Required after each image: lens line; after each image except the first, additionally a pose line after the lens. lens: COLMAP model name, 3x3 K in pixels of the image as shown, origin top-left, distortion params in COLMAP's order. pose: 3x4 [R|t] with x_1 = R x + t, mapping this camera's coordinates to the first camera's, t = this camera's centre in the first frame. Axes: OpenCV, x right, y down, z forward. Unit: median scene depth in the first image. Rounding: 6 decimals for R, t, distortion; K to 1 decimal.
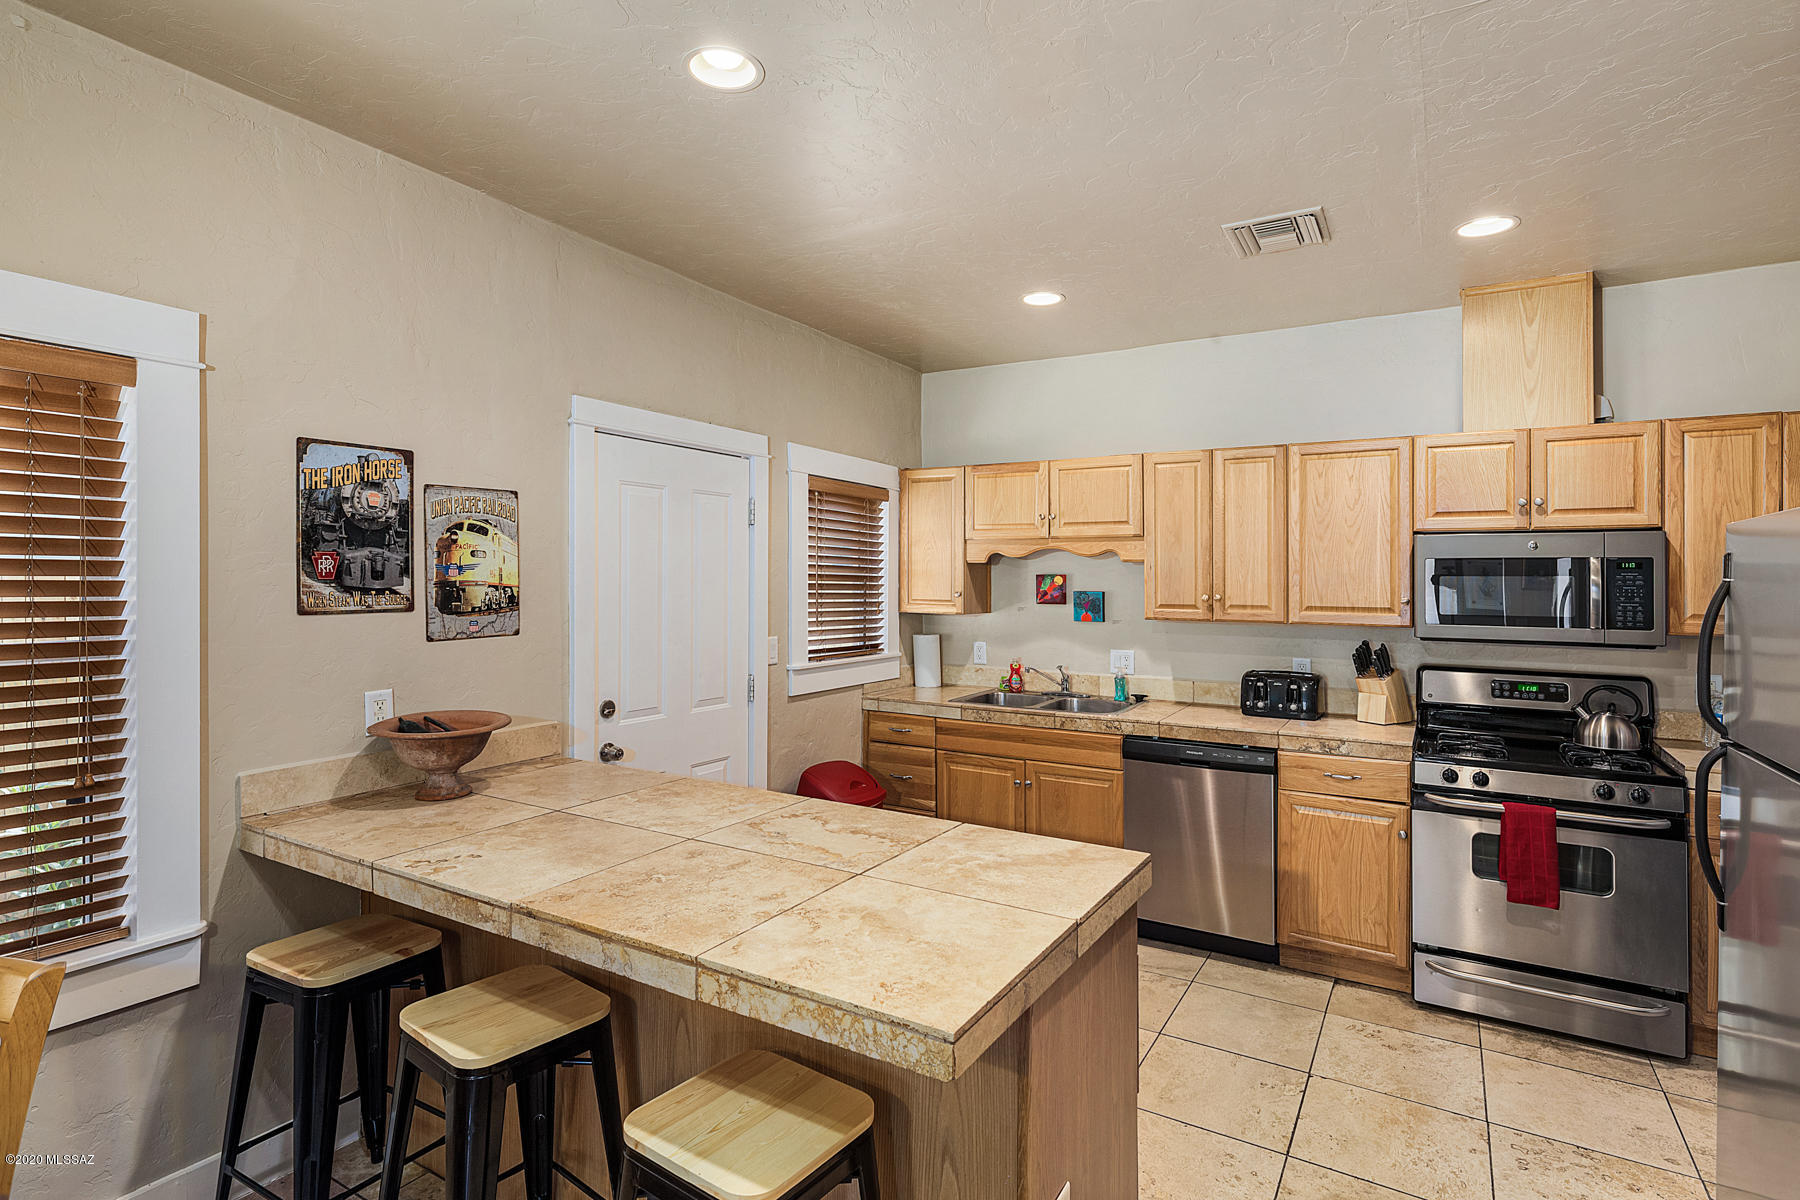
lens RADIAL K [[880.7, 0, 903.1], [0, 880.7, 582.3], [0, 0, 1]] dist [0.000015, 0.000491]
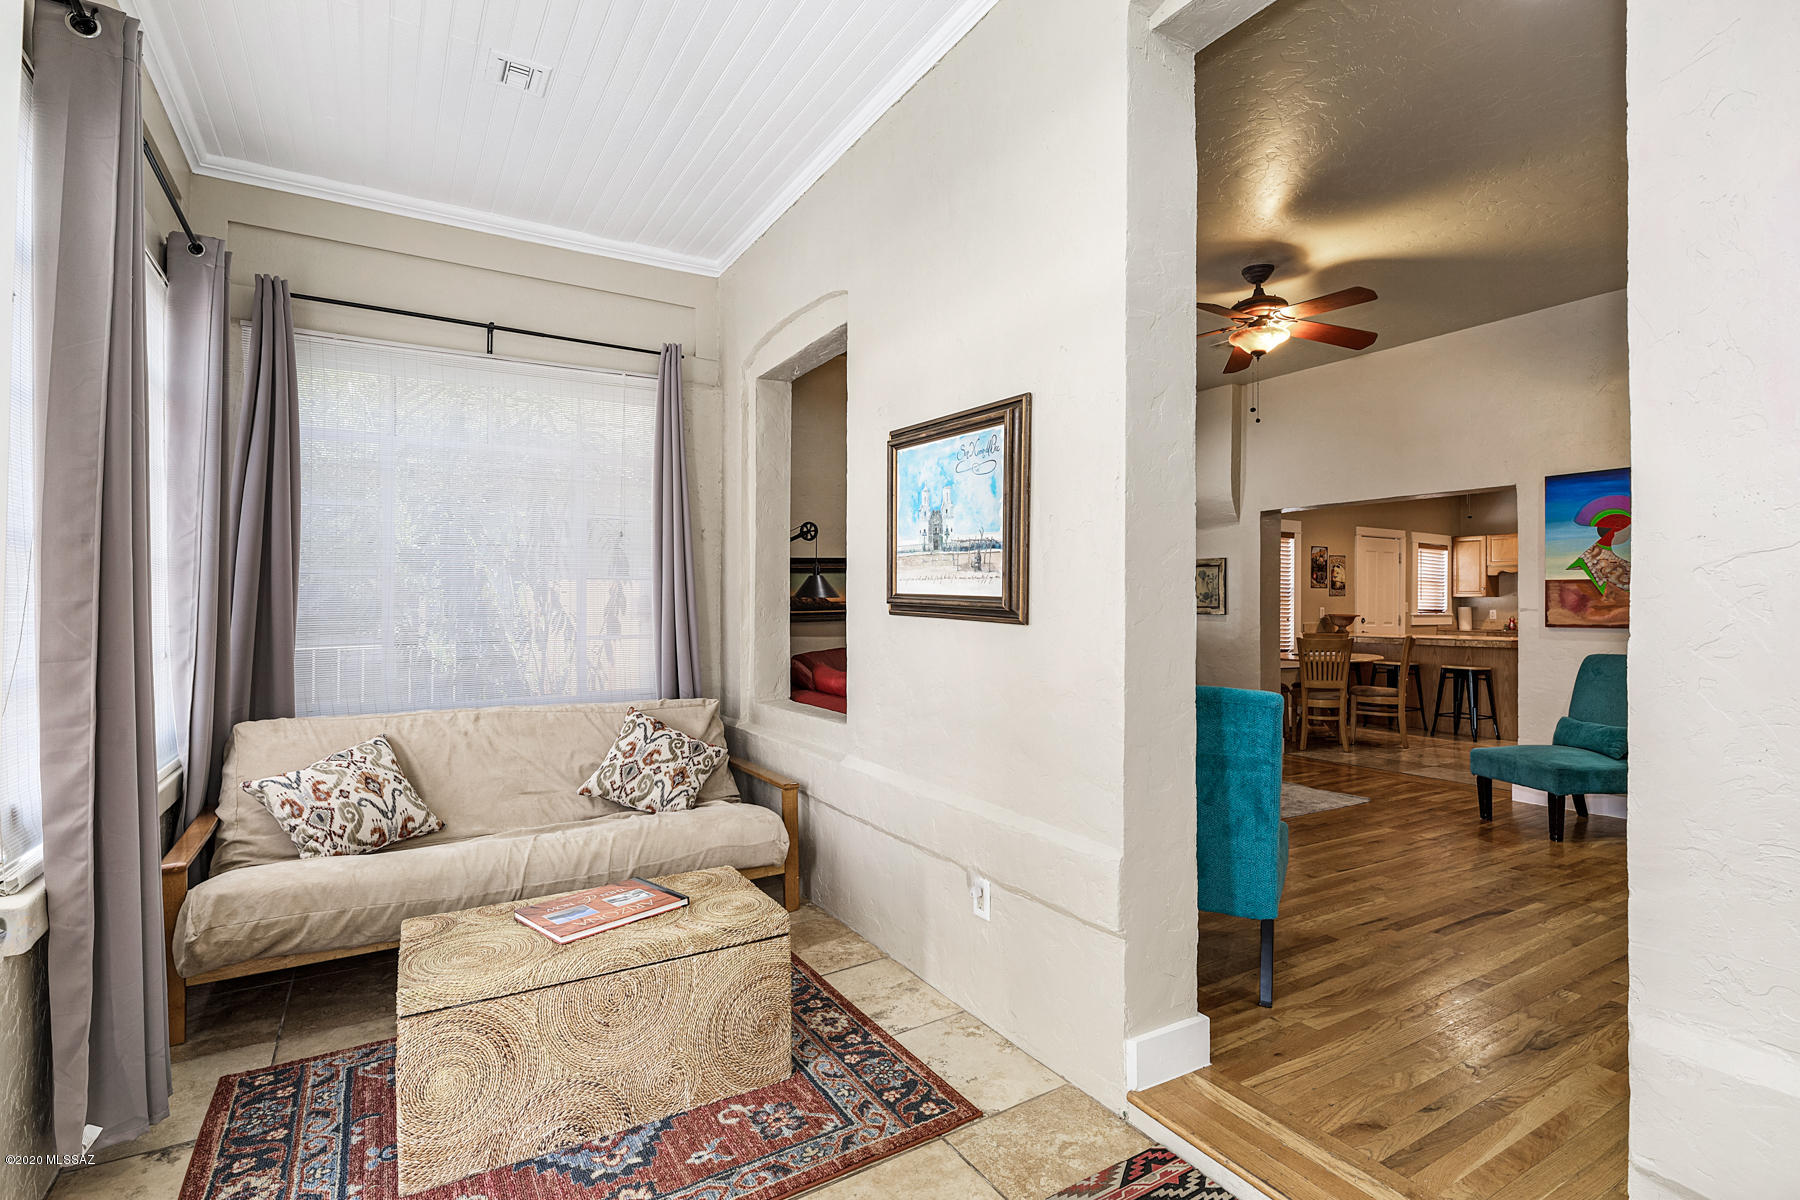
lens RADIAL K [[844.5, 0, 889.6], [0, 844.5, 607.7], [0, 0, 1]] dist [-0.004174, -0.000671]
pose [[0.883315, -0.001309, -0.468778, -0.422402], [0.000164, 0.999997, -0.002482, 0.104617], [0.468780, 0.002116, 0.883312, -2.608298]]
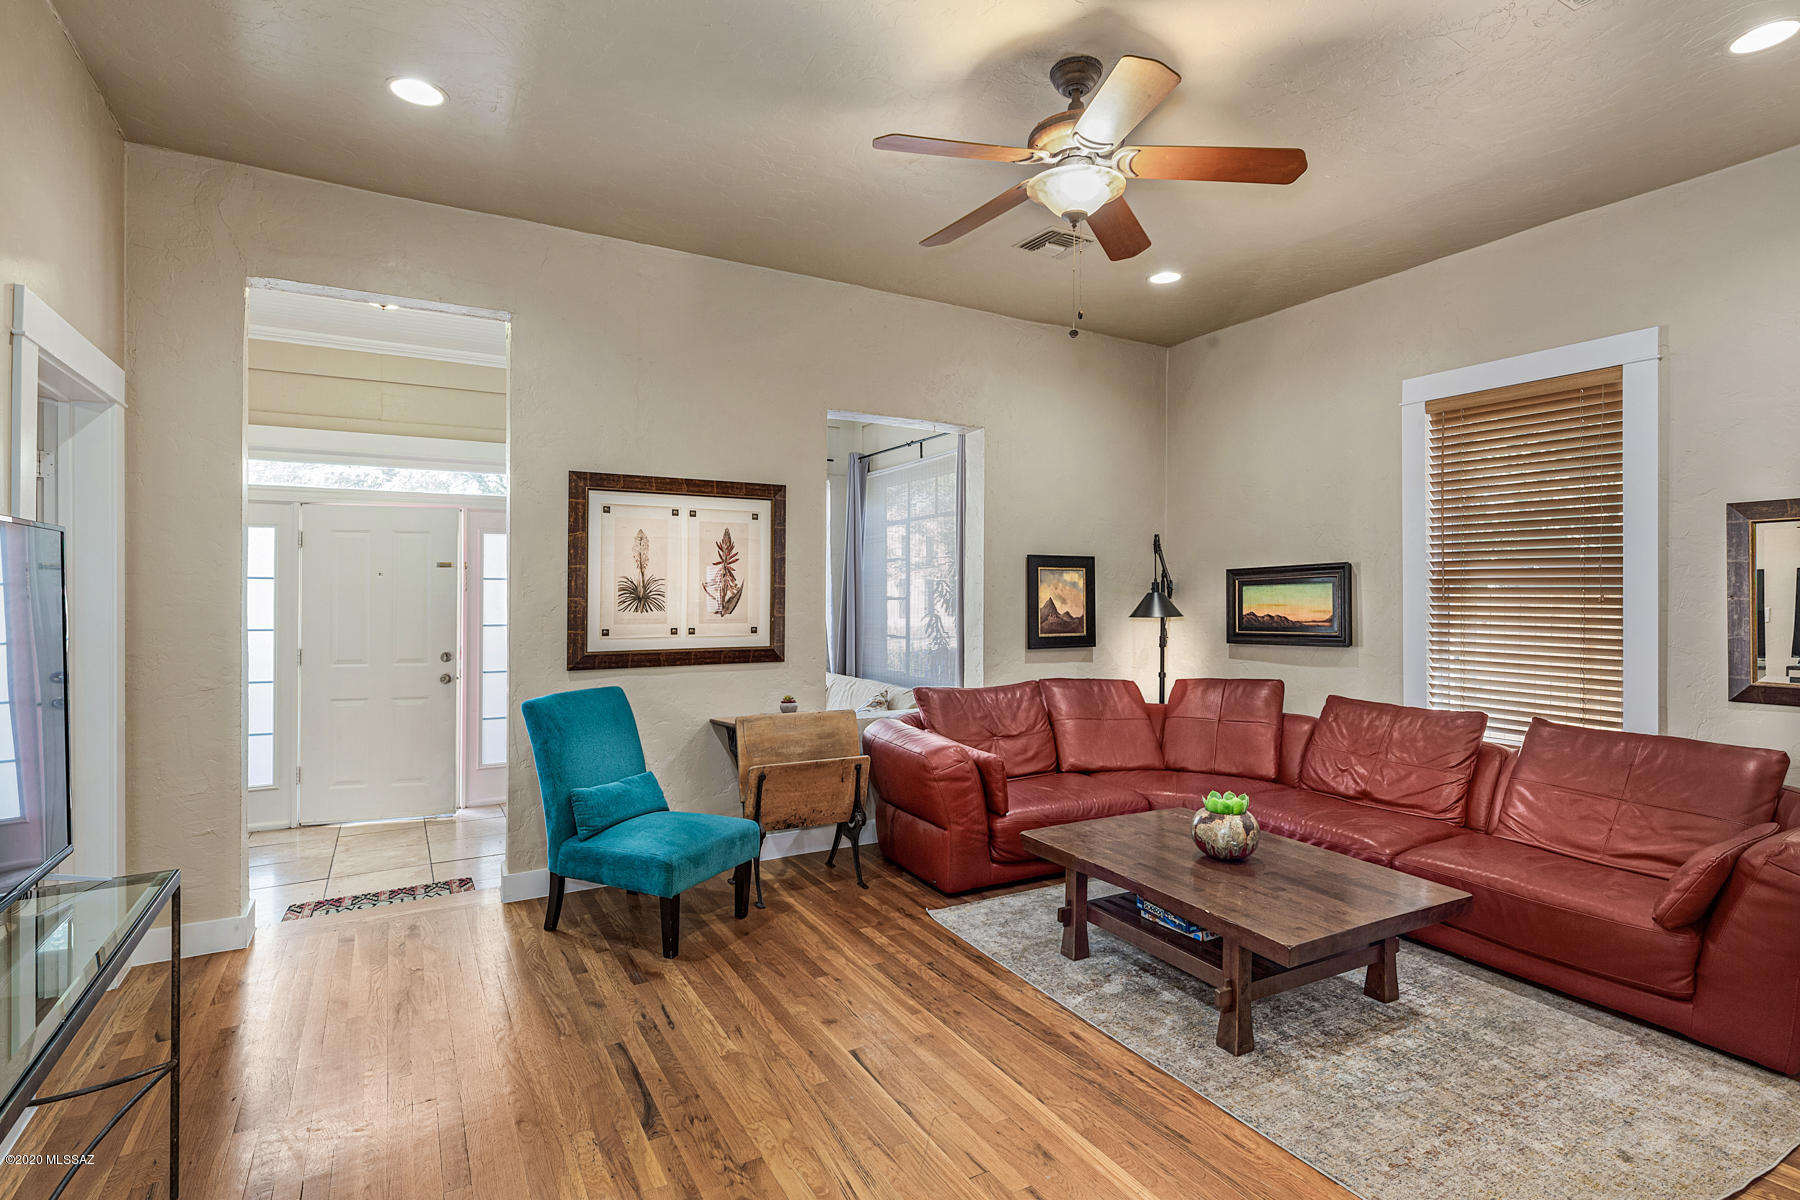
lens RADIAL K [[894.7, 0, 913.6], [0, 894.7, 588.2], [0, 0, 1]] dist [0.002262, 0.000374]
pose [[-0.483219, -0.007022, -0.875471, 0.330208], [-0.003224, 0.999975, -0.006242, 0.038162], [0.875494, -0.000193, -0.483230, -0.712102]]
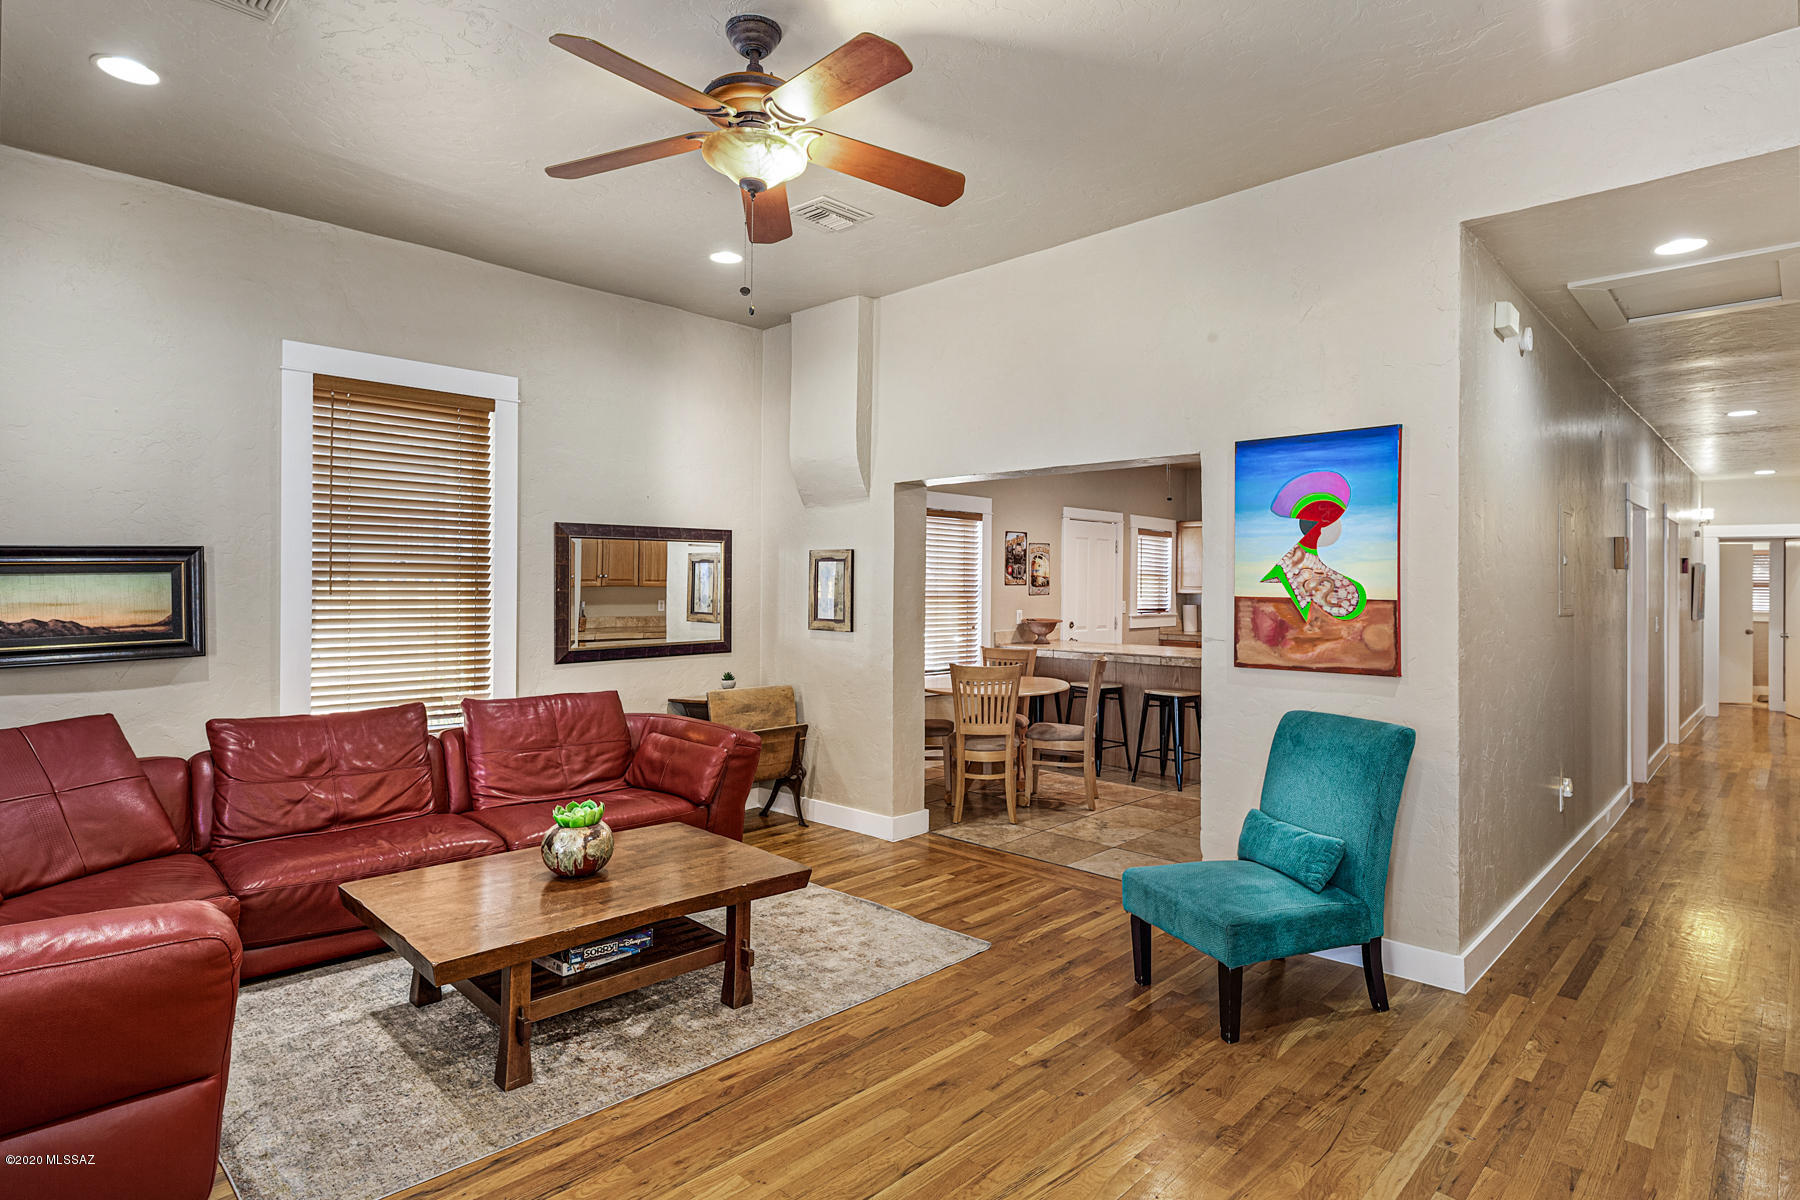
lens RADIAL K [[938.2, 0, 900.7], [0, 938.2, 590.1], [0, 0, 1]] dist [-0.004679, -0.000001]
pose [[0.974804, 0.002082, -0.223055, -0.210362], [-0.001542, 0.999995, 0.002597, 0.034823], [0.223059, -0.002187, 0.974802, -1.829739]]
